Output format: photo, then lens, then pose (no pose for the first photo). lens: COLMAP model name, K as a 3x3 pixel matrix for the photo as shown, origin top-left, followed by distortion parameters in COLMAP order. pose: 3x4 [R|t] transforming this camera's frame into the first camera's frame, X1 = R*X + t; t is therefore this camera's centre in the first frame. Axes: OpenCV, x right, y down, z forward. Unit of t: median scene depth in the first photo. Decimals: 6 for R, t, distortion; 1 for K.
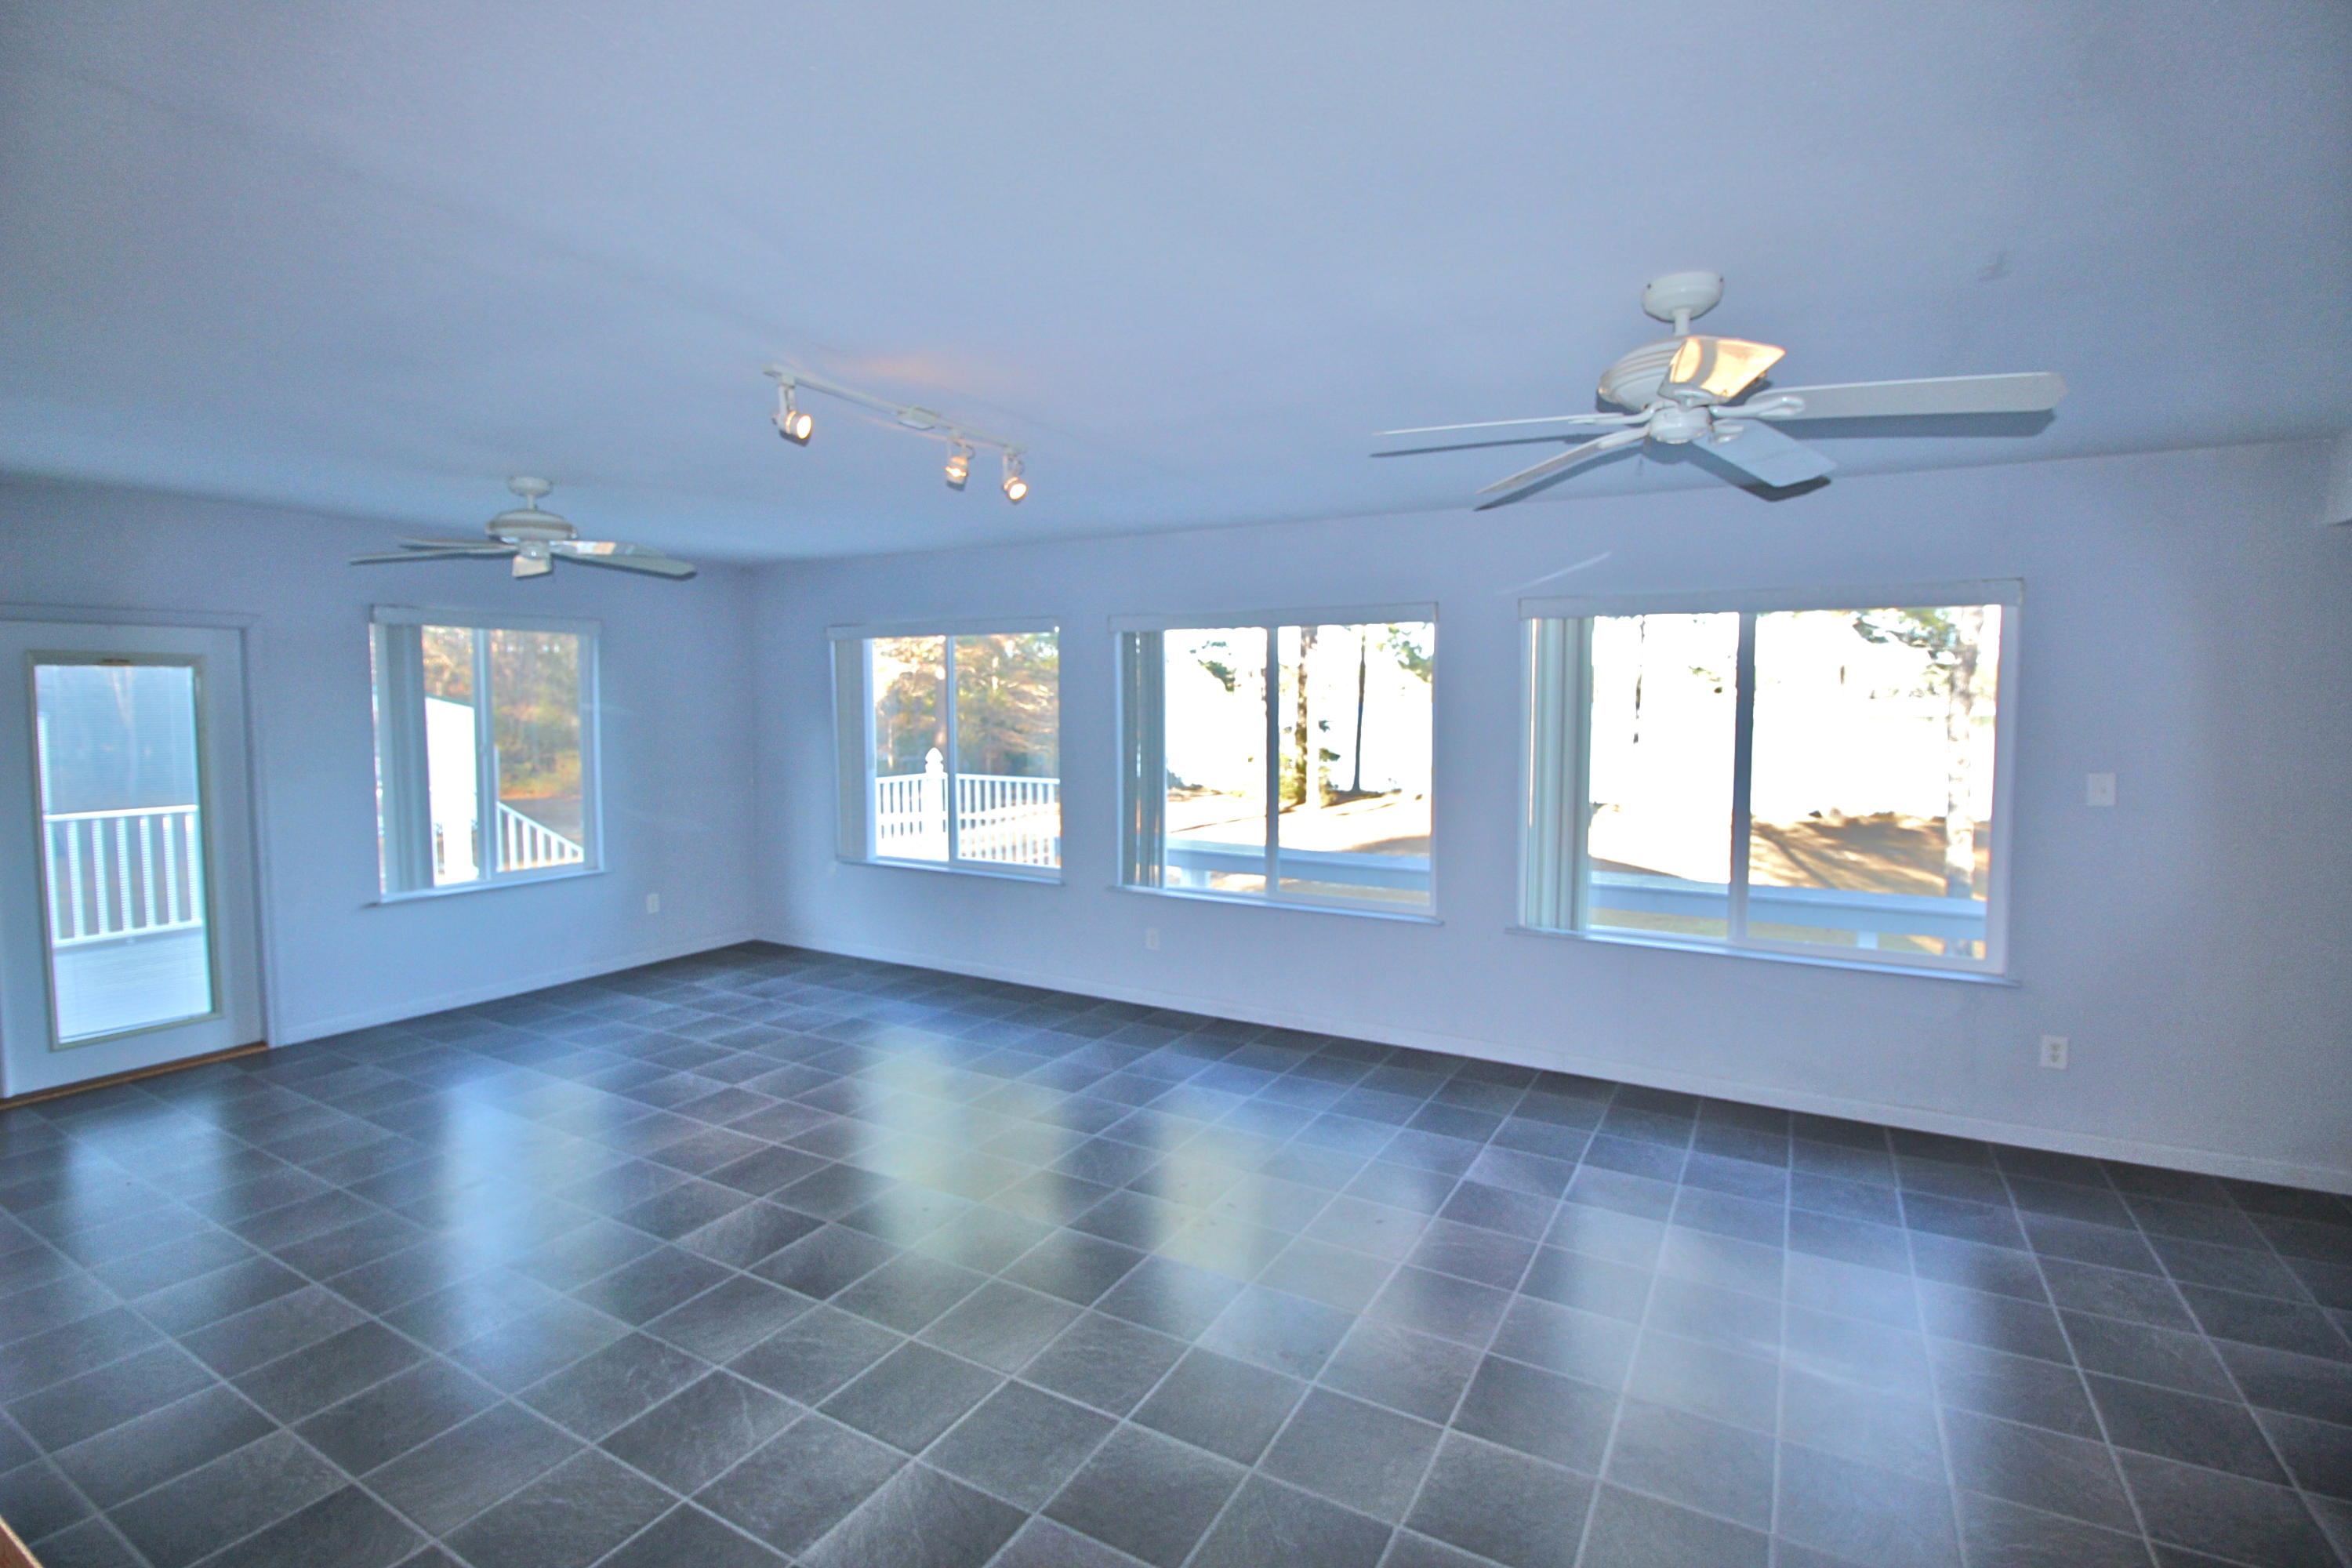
lens RADIAL K [[1087.6, 0, 1177.3], [0, 1087.6, 774.6], [0, 0, 1]] dist [0.002383, -0.013803]
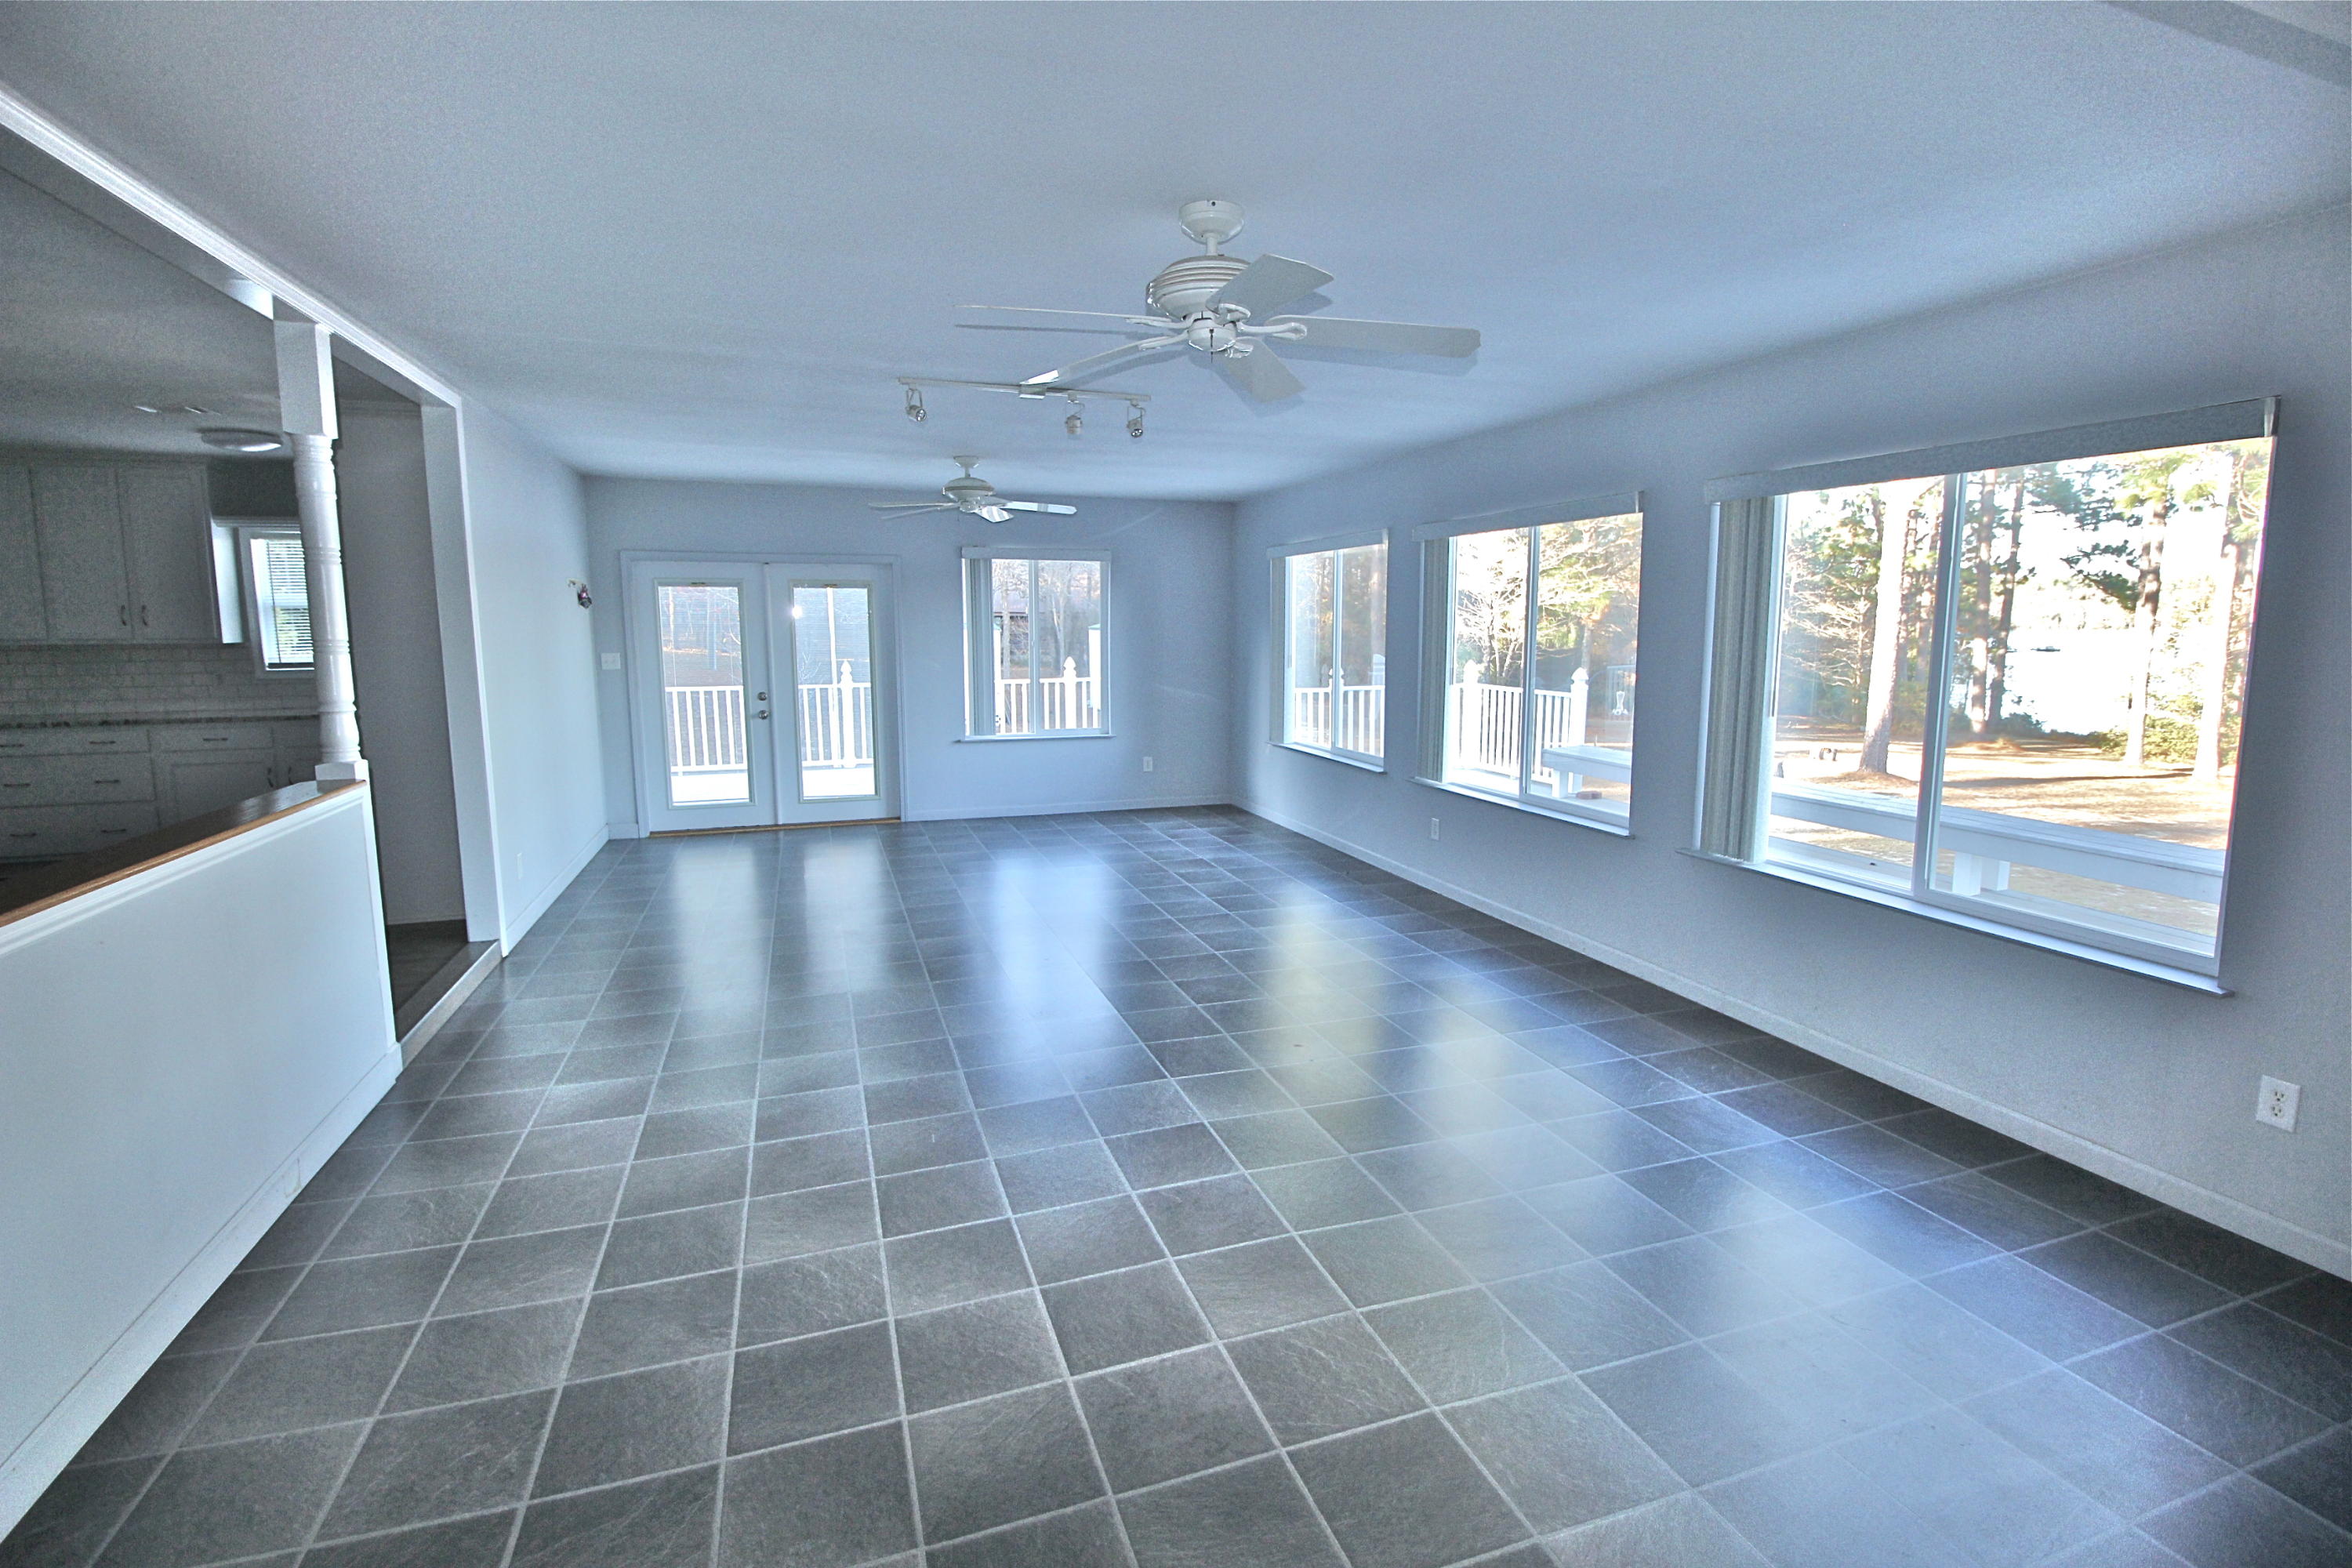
lens RADIAL K [[1087.6, 0, 1187.4], [0, 1087.6, 764.8], [0, 0, 1]] dist [0.002383, -0.013803]
pose [[0.755644, 0.086209, -0.649285, 0.536220], [-0.047243, 0.995892, 0.077247, 0.018909], [0.653277, -0.027697, 0.756612, 0.036489]]
